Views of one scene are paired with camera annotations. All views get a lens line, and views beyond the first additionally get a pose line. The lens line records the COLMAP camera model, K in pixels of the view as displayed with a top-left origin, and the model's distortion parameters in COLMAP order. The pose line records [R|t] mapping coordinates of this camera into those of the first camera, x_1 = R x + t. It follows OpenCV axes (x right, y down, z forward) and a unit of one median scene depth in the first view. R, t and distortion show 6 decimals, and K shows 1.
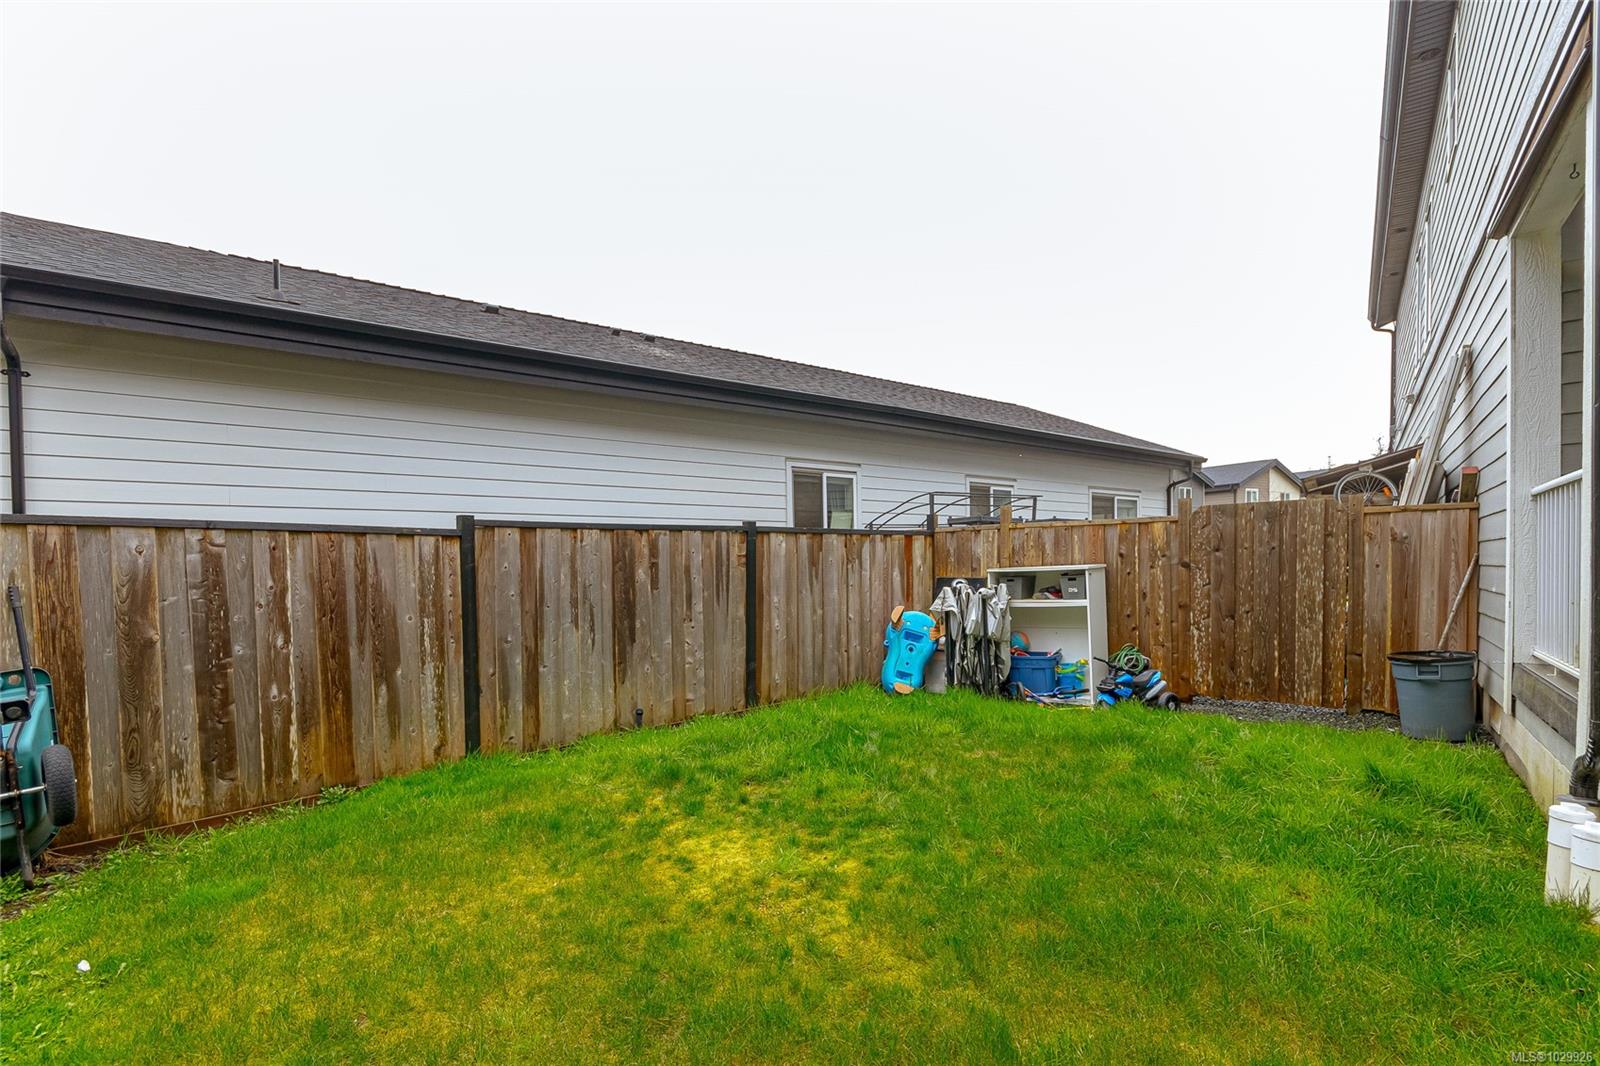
lens RADIAL K [[749.4, 0, 797.1], [0, 749.4, 594.4], [0, 0, 1]] dist [0.000981, 0.000374]
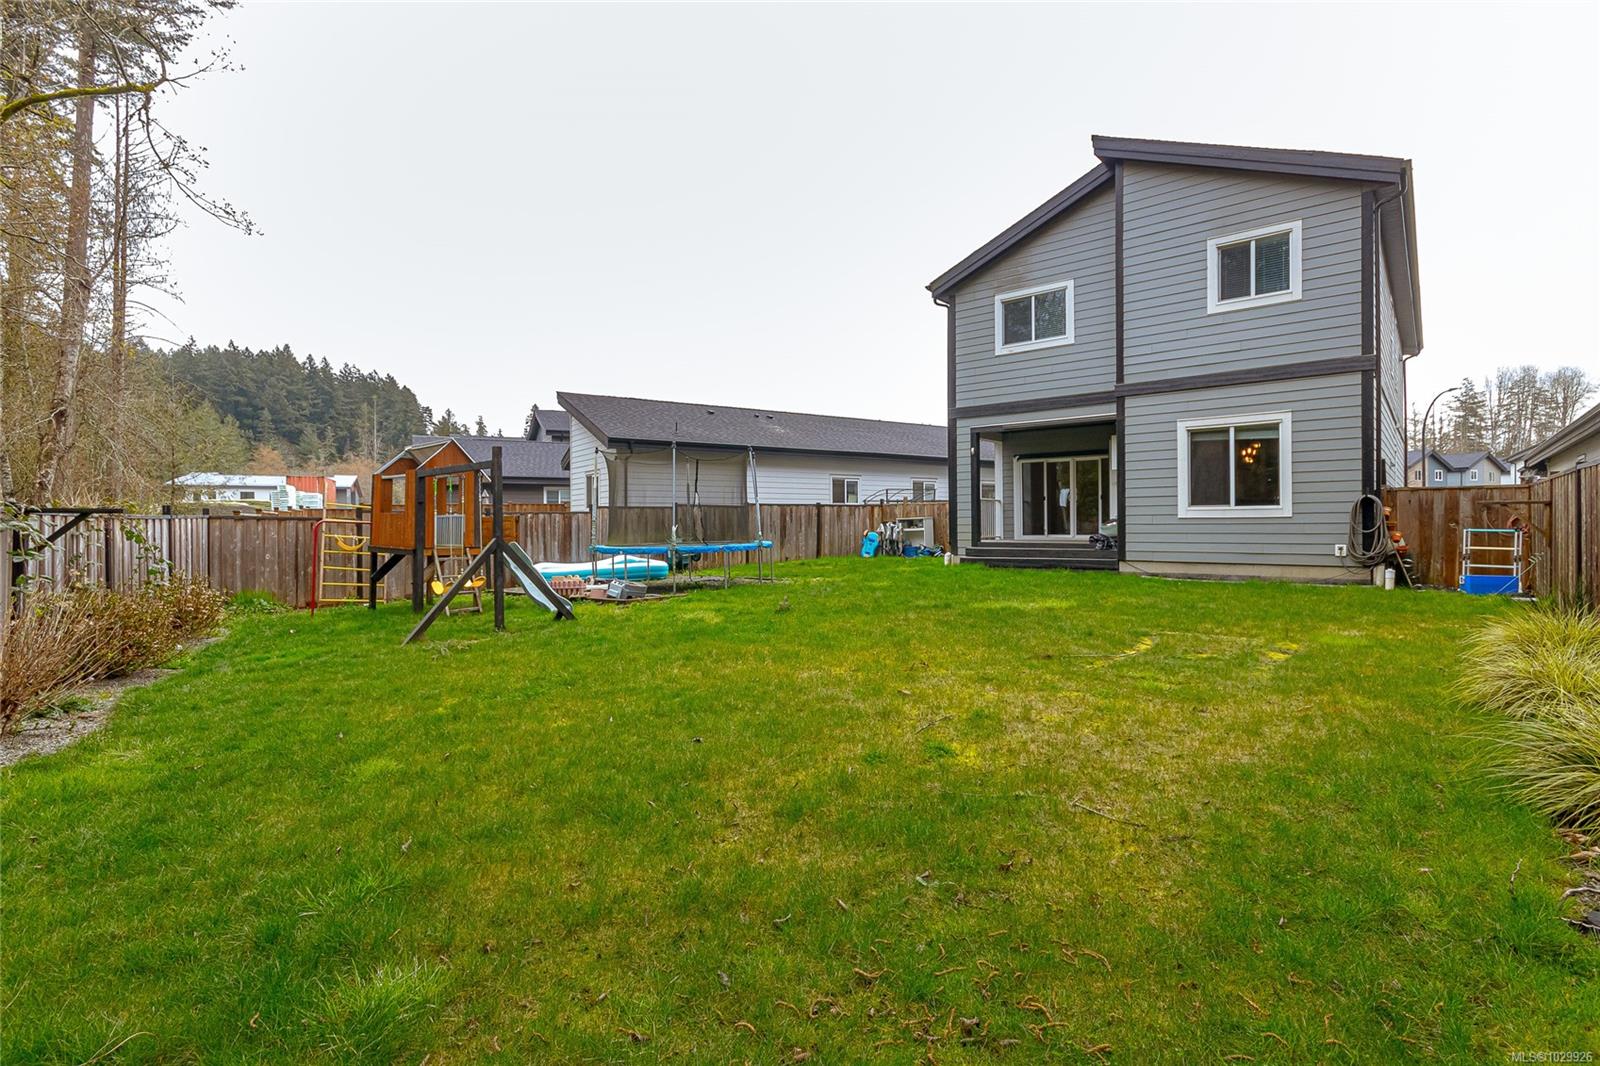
lens RADIAL K [[748.4, 0, 790.5], [0, 748.4, 548.7], [0, 0, 1]] dist [0.003354, 0.000762]
pose [[0.997872, 0.012488, -0.063992, 0.028009], [-0.012592, 0.999920, -0.001225, 0.118937], [0.063972, 0.002028, 0.997950, -2.477982]]
